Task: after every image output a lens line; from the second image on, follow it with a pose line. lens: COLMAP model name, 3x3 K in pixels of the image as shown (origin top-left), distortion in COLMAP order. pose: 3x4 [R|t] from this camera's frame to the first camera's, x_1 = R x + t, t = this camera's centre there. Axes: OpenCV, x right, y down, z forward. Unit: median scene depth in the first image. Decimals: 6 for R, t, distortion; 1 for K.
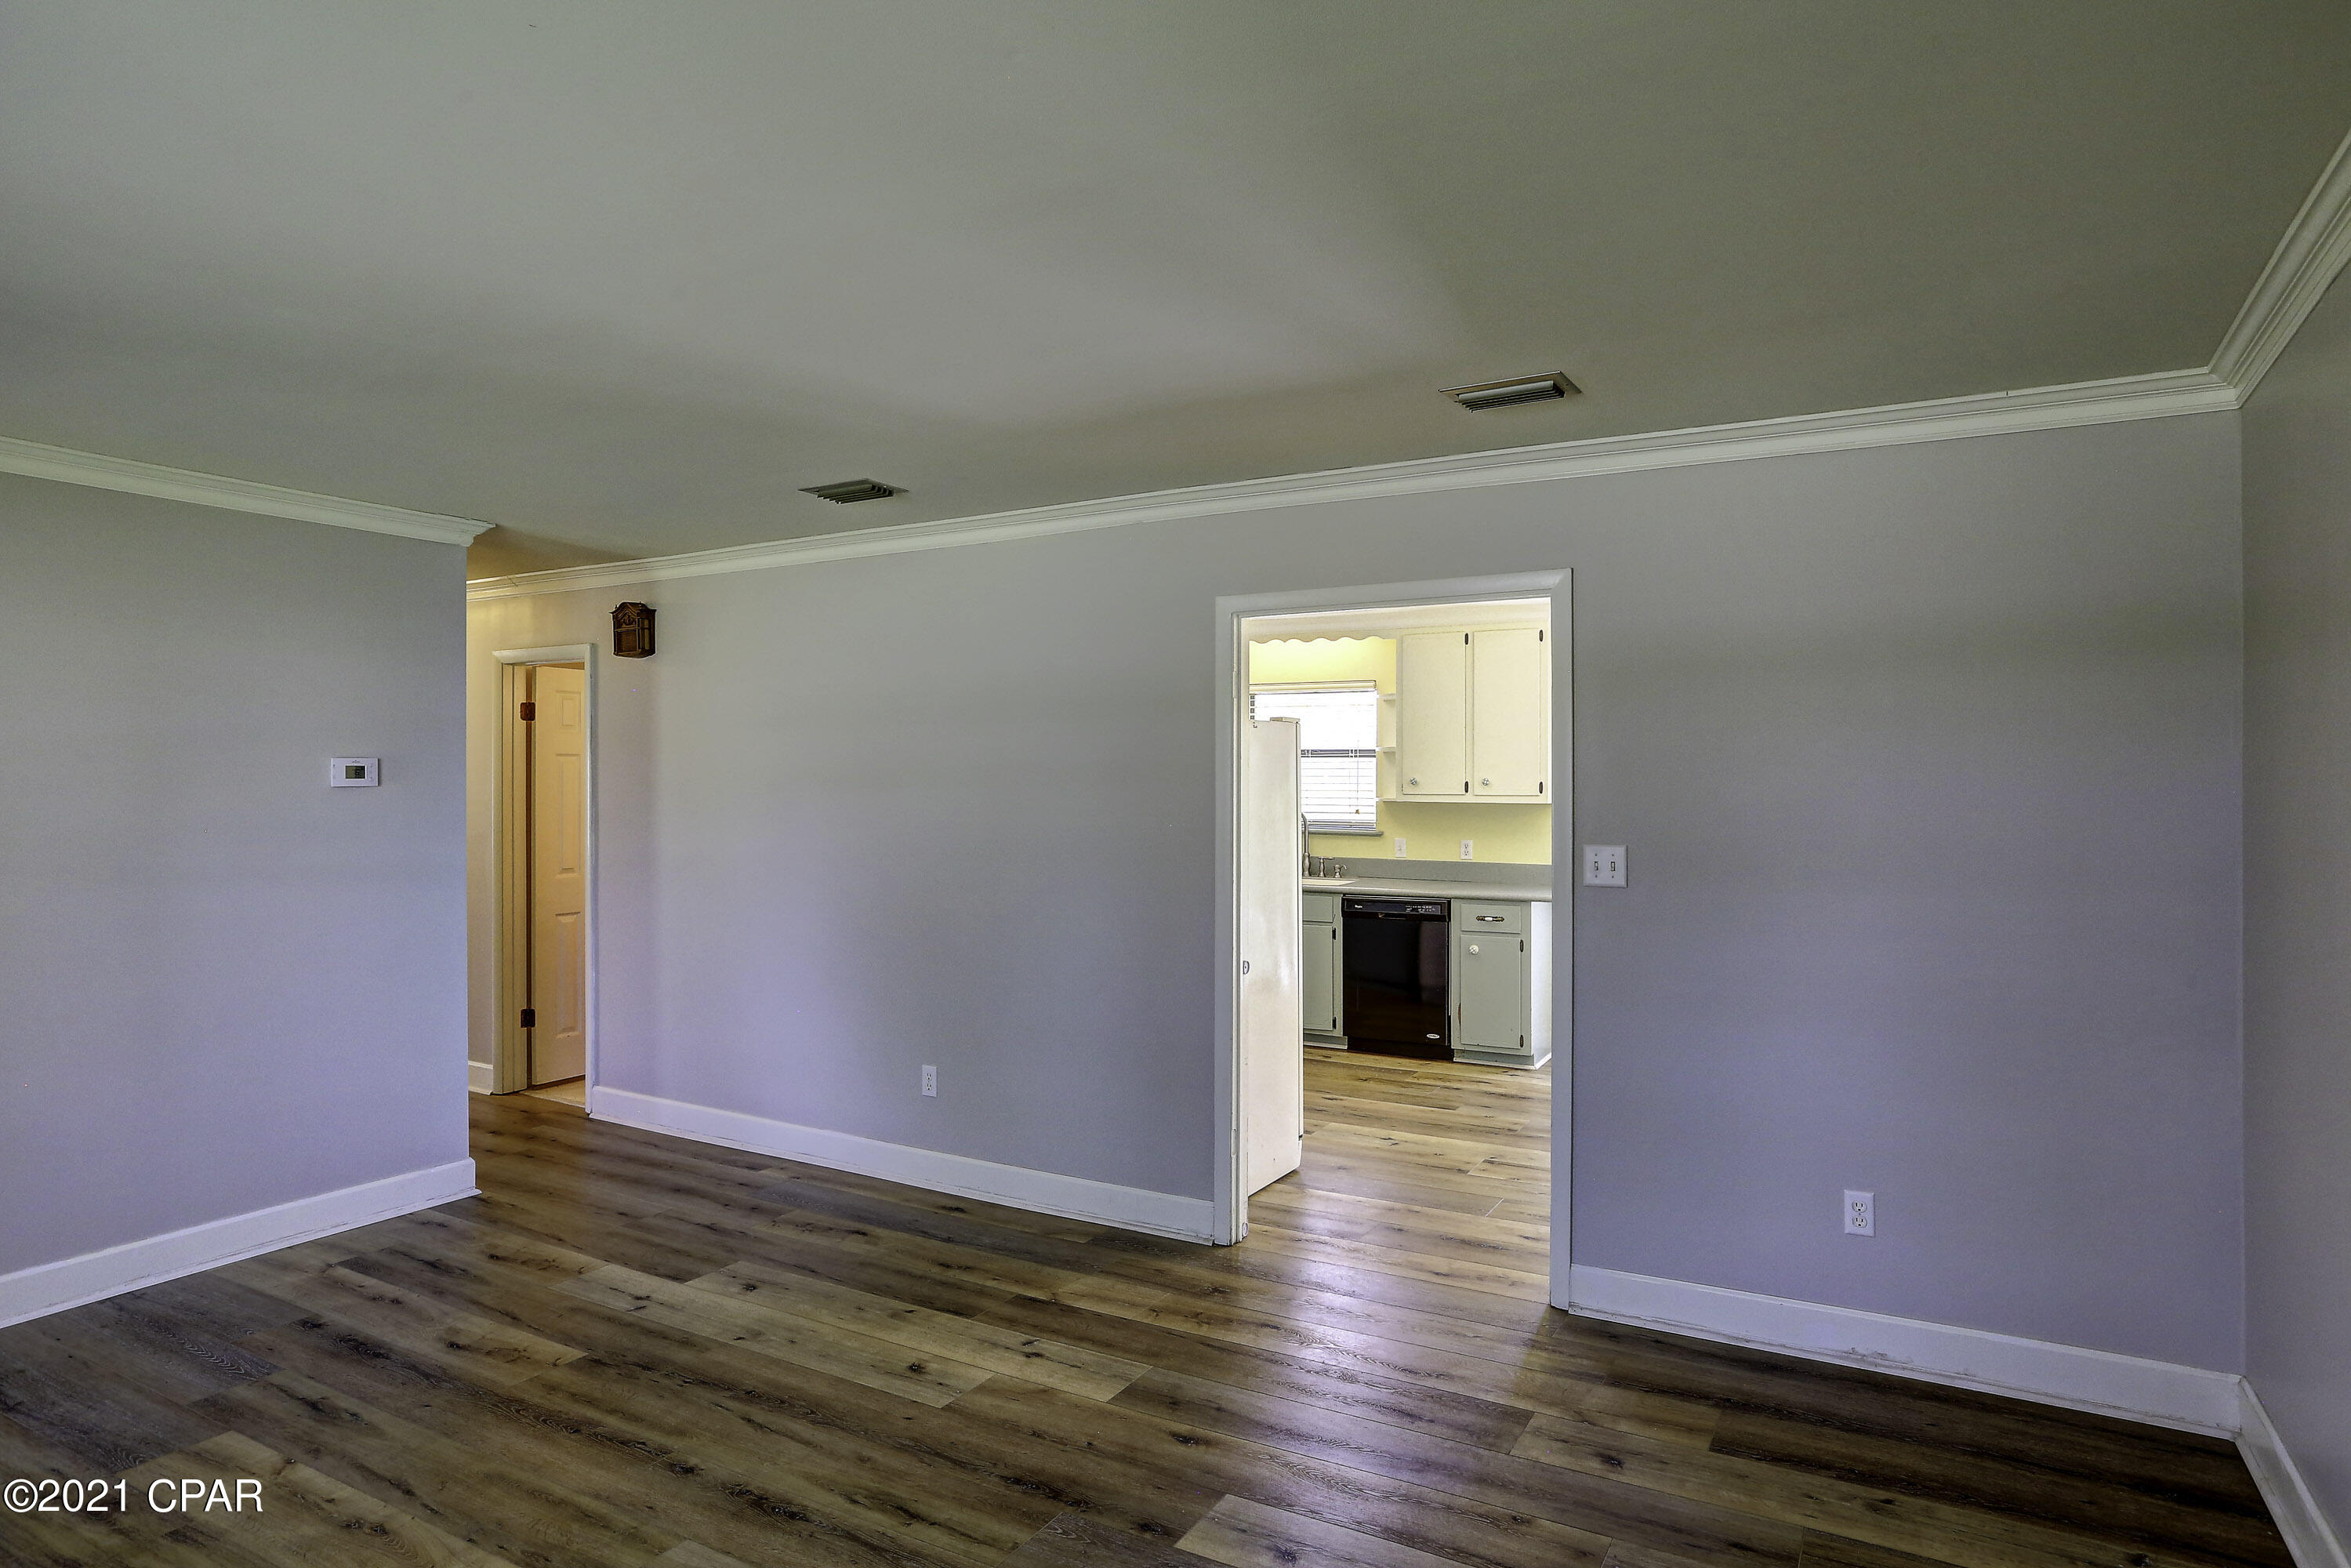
lens RADIAL K [[1334.3, 0, 1176.2], [0, 1334.3, 783.5], [0, 0, 1]] dist [-0.007999, 0.001139]
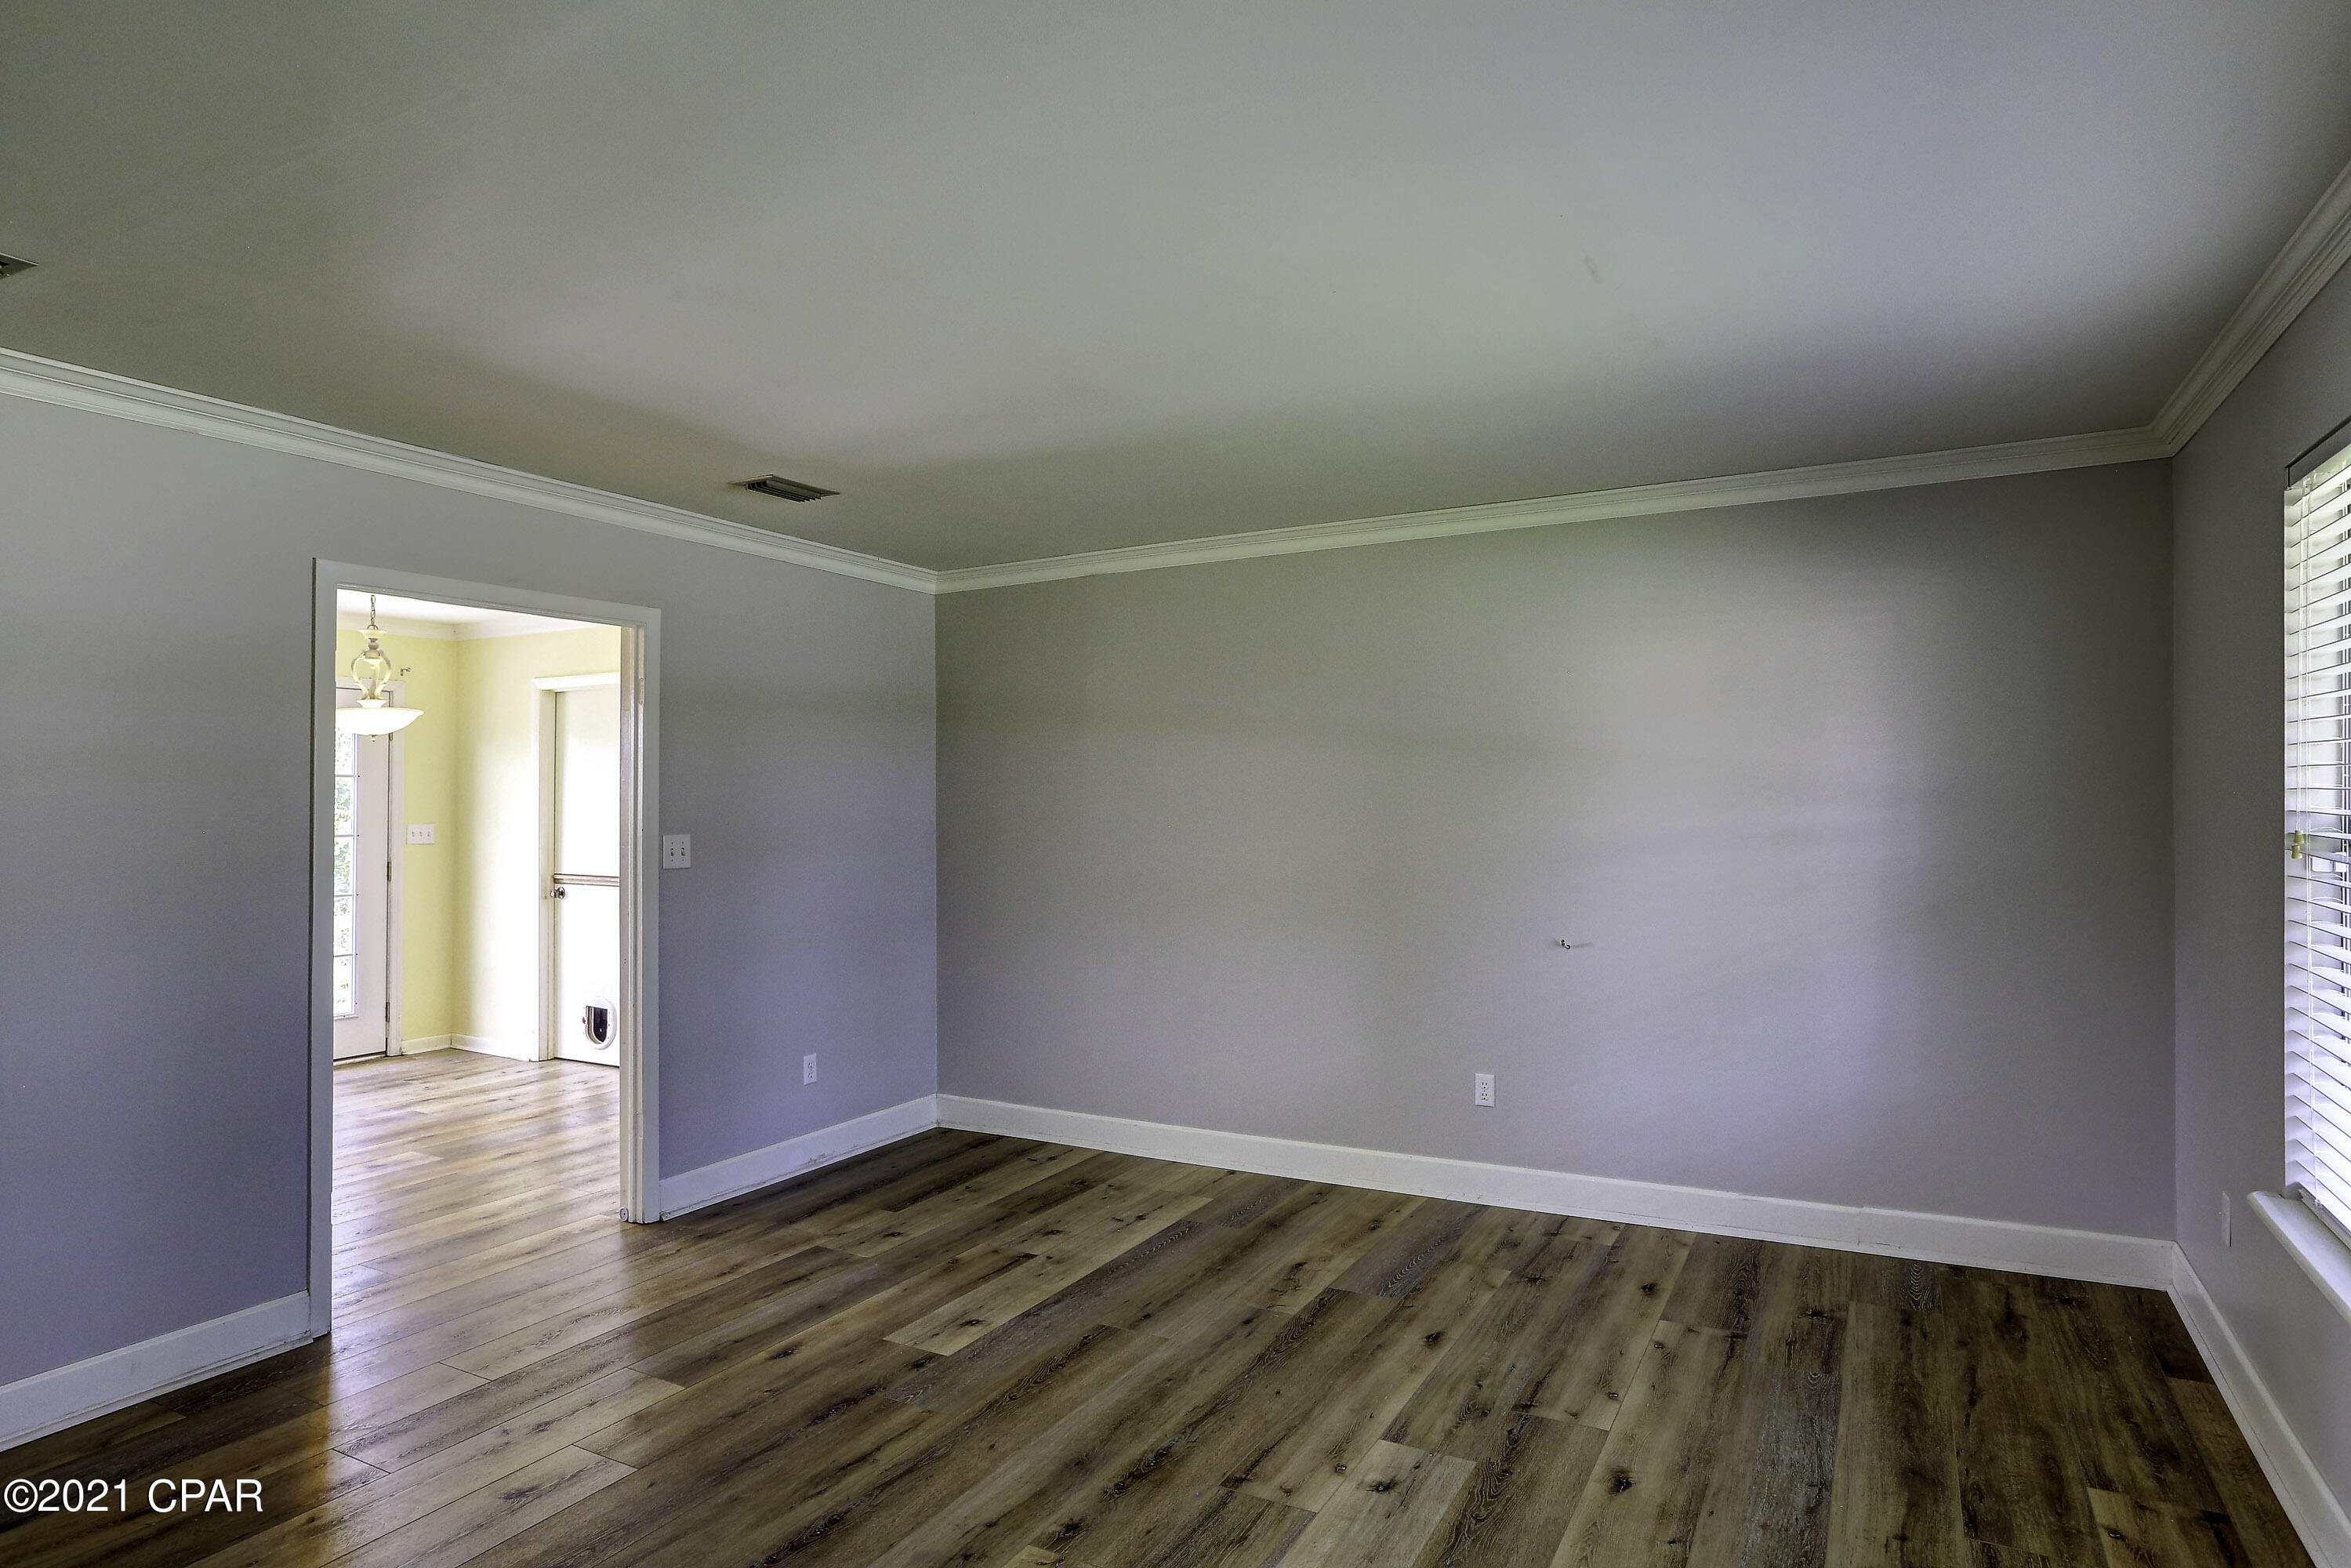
lens RADIAL K [[1334.3, 0, 1177.0], [0, 1334.3, 790.3], [0, 0, 1]] dist [-0.007999, 0.001139]
pose [[-0.033897, 0.009670, 0.999379, -1.164471], [-0.000950, 0.999952, -0.009707, 0.019402], [-0.999425, -0.001279, -0.033886, 0.710131]]
